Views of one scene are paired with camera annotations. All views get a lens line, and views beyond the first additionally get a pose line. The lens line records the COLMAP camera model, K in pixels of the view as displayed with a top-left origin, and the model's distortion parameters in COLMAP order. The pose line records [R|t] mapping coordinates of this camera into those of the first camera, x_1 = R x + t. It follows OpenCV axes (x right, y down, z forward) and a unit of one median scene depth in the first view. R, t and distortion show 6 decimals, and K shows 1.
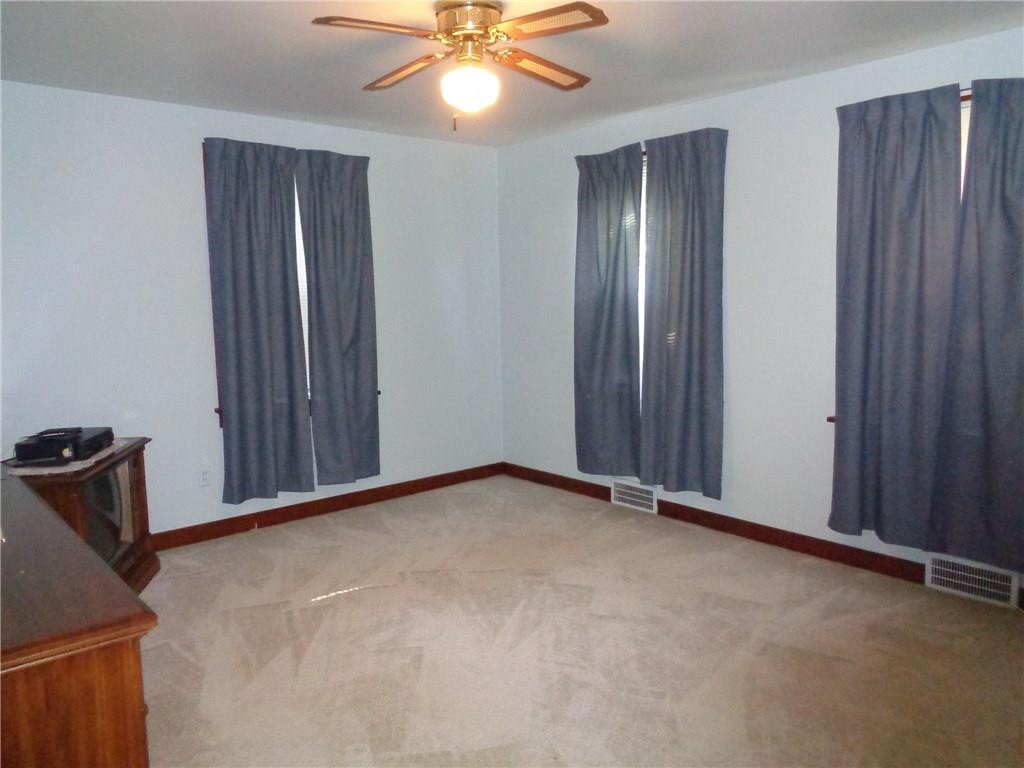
lens RADIAL K [[766.2, 0, 512.8], [0, 766.2, 382.8], [0, 0, 1]] dist [-0.005715, 0.036013]
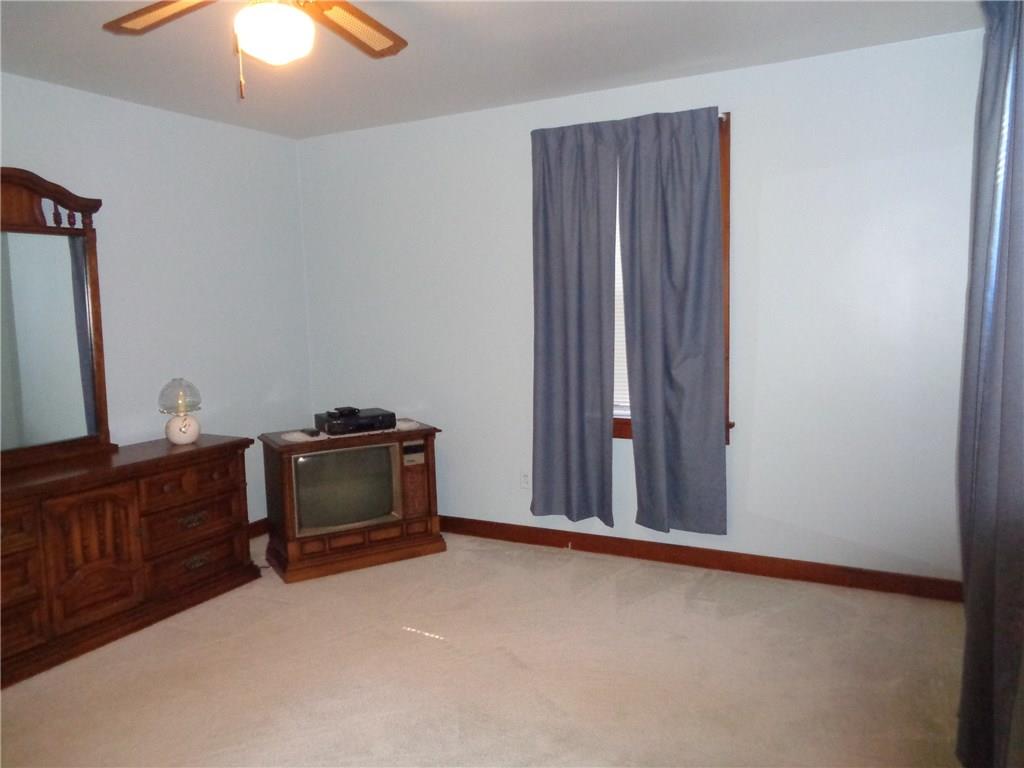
lens RADIAL K [[766.2, 0, 512.8], [0, 766.2, 382.8], [0, 0, 1]] dist [-0.005715, 0.036013]
pose [[0.329605, 0.102658, -0.938521, 0.505178], [-0.084439, 0.993292, 0.078995, -0.077189], [0.940335, 0.053210, 0.336063, 0.641730]]
